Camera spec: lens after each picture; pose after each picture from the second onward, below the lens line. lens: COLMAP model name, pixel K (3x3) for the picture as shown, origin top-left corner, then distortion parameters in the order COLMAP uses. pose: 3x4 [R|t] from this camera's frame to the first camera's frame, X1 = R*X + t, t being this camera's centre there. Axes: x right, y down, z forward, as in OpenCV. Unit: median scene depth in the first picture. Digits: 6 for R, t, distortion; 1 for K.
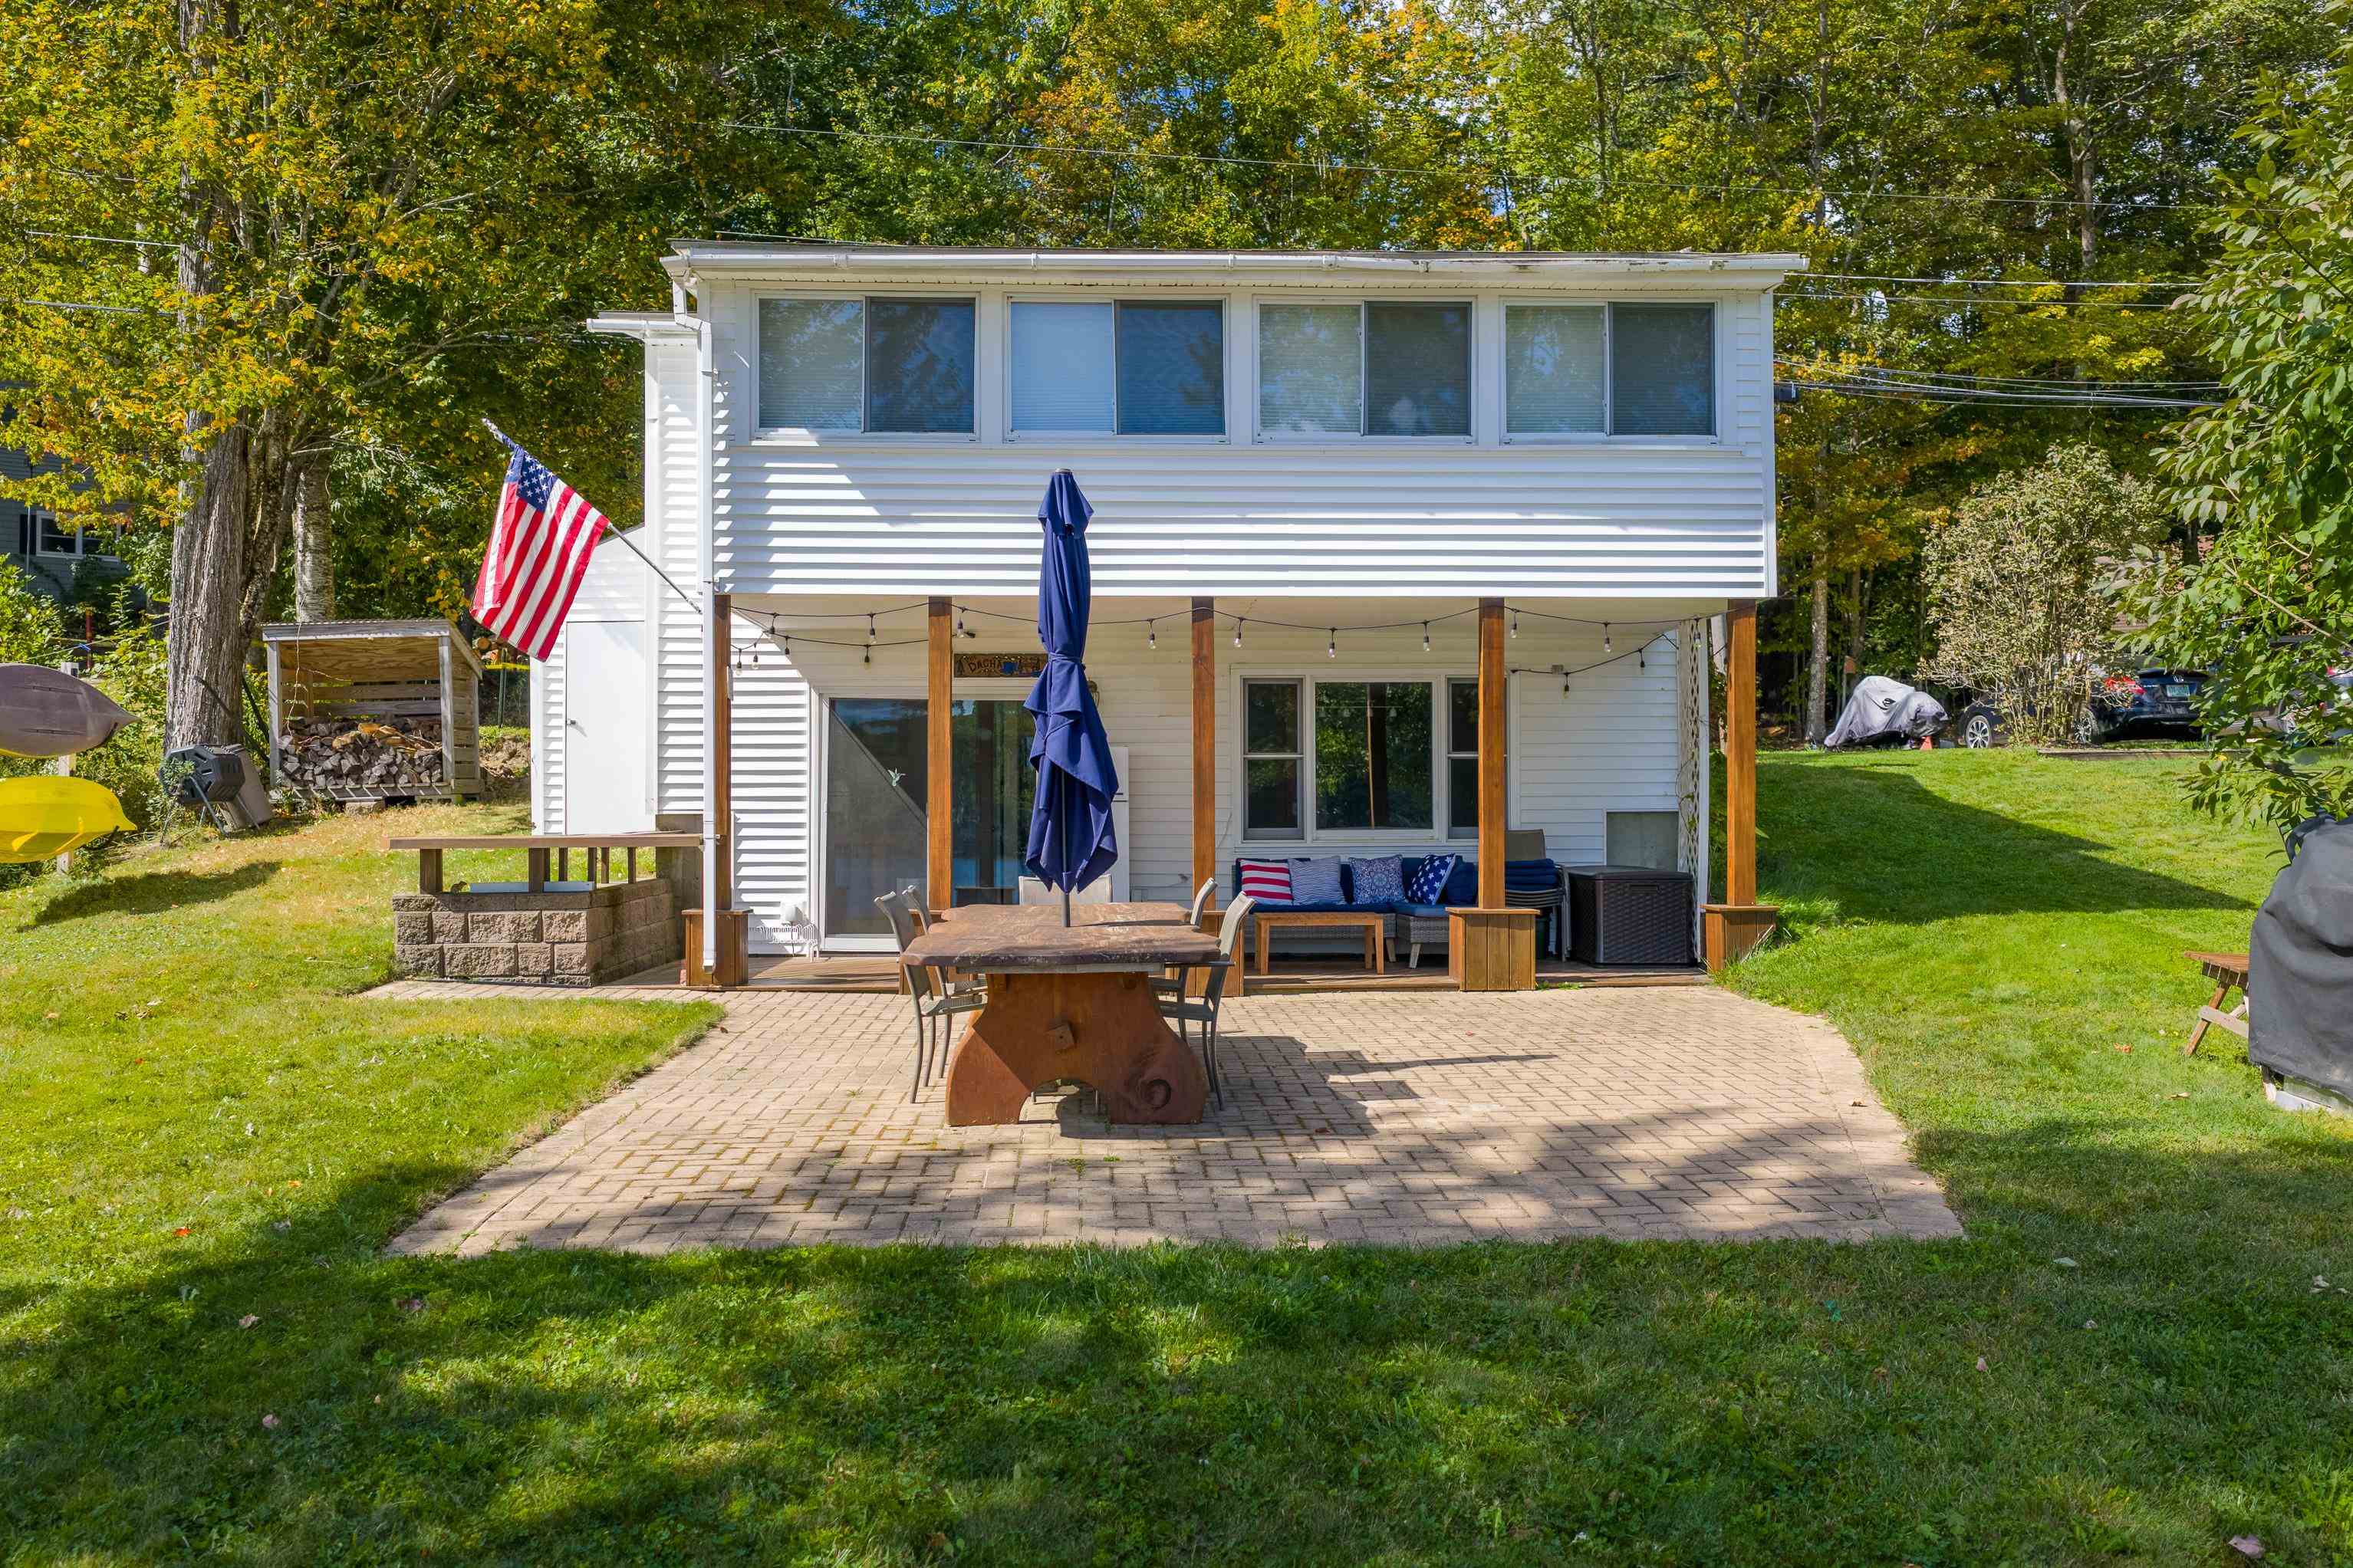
lens RADIAL K [[1919.8, 0, 1176.5], [0, 1919.8, 784.0], [0, 0, 1]] dist [0.003865, -0.003628]
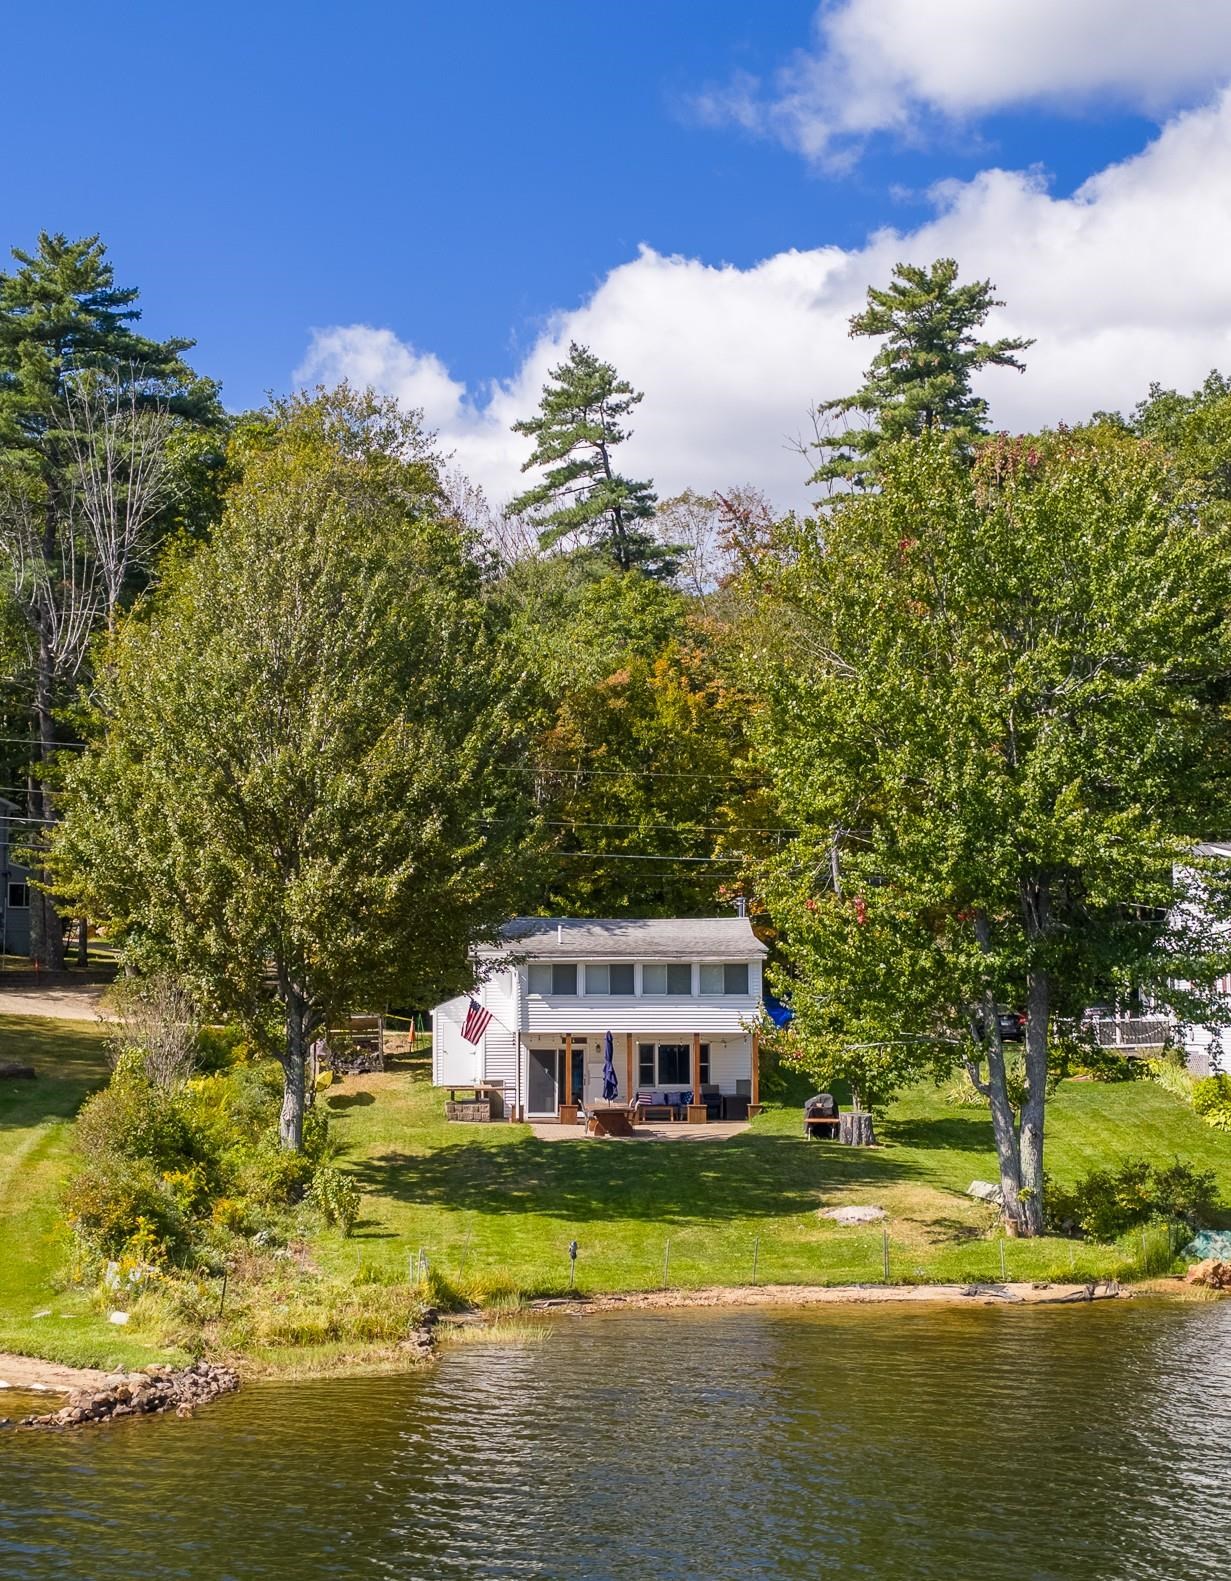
lens RADIAL K [[2174.5, 0, 615.5], [0, 2174.5, 790.5], [0, 0, 1]] dist [-0.154561, -0.004124]
pose [[0.999759, 0.003842, 0.021627, -0.120290], [-0.001929, 0.996136, -0.087803, -0.202459], [-0.021880, 0.087740, 0.995903, -3.749068]]
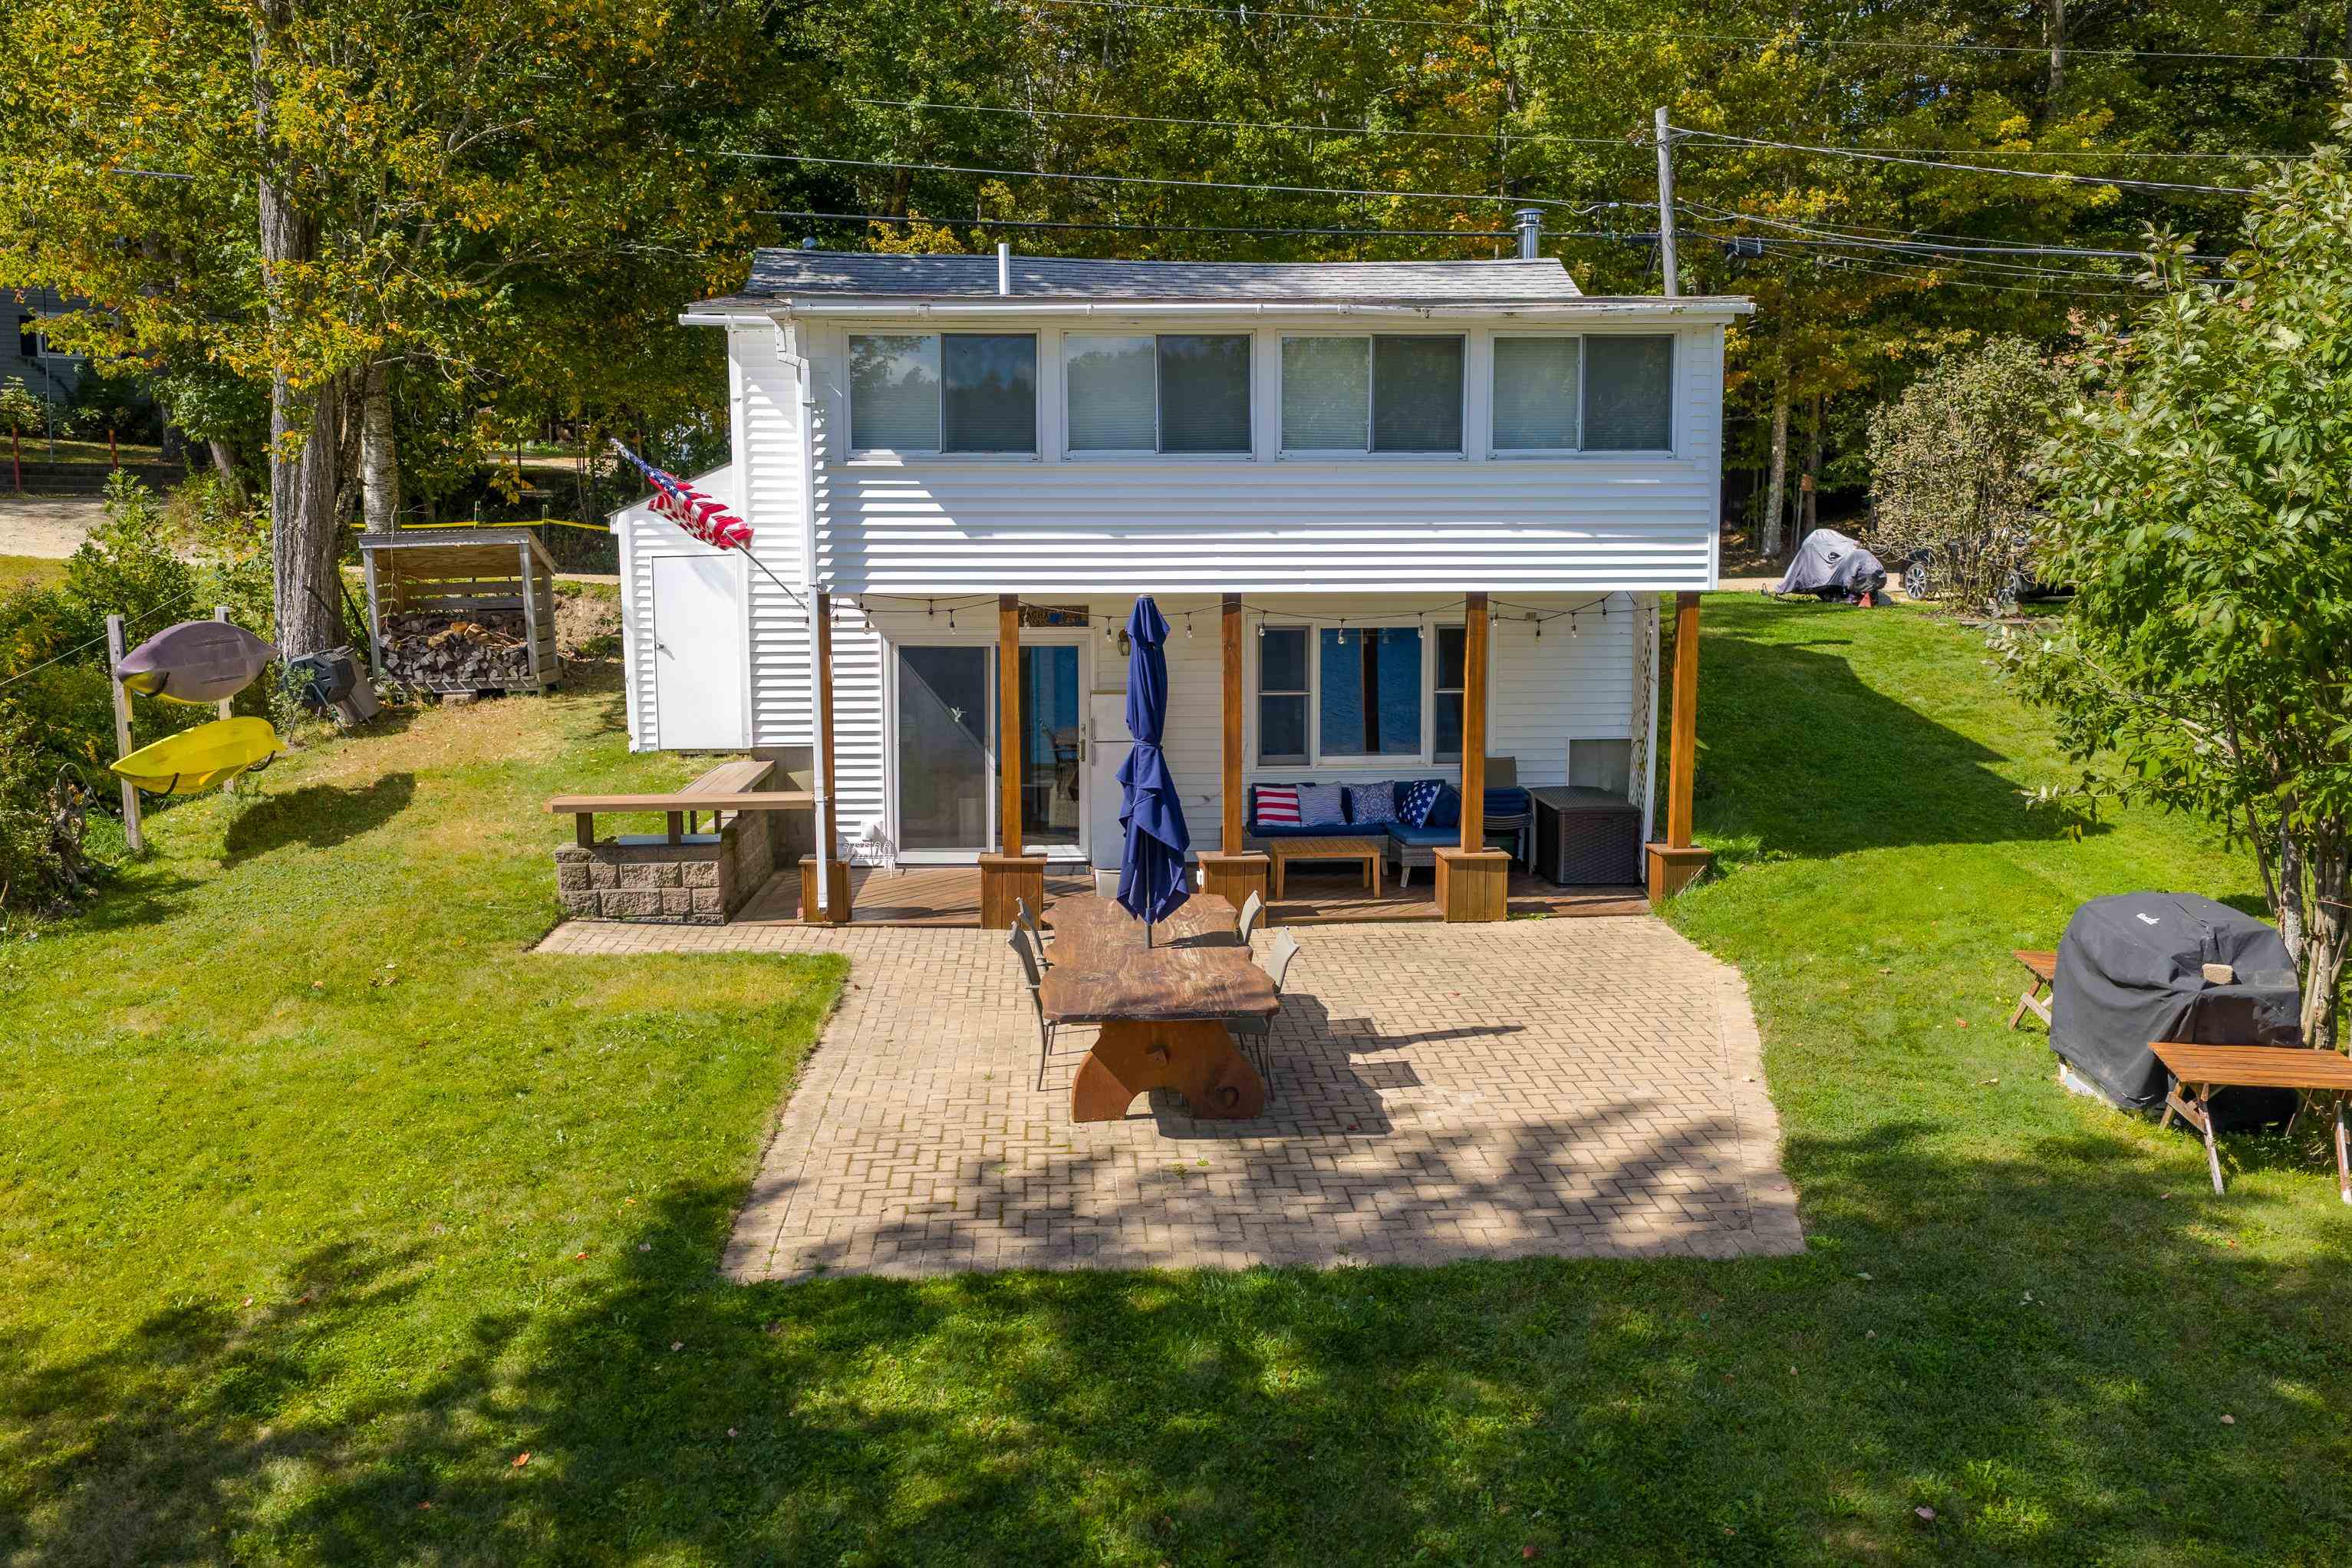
lens RADIAL K [[1908.4, 0, 1176.0], [0, 1908.4, 784.0], [0, 0, 1]] dist [0.008522, -0.005058]
pose [[0.999859, -0.002757, 0.016590, -0.038852], [0.000453, 0.990529, 0.137300, -0.136034], [-0.016812, -0.137273, 0.990391, -0.166058]]
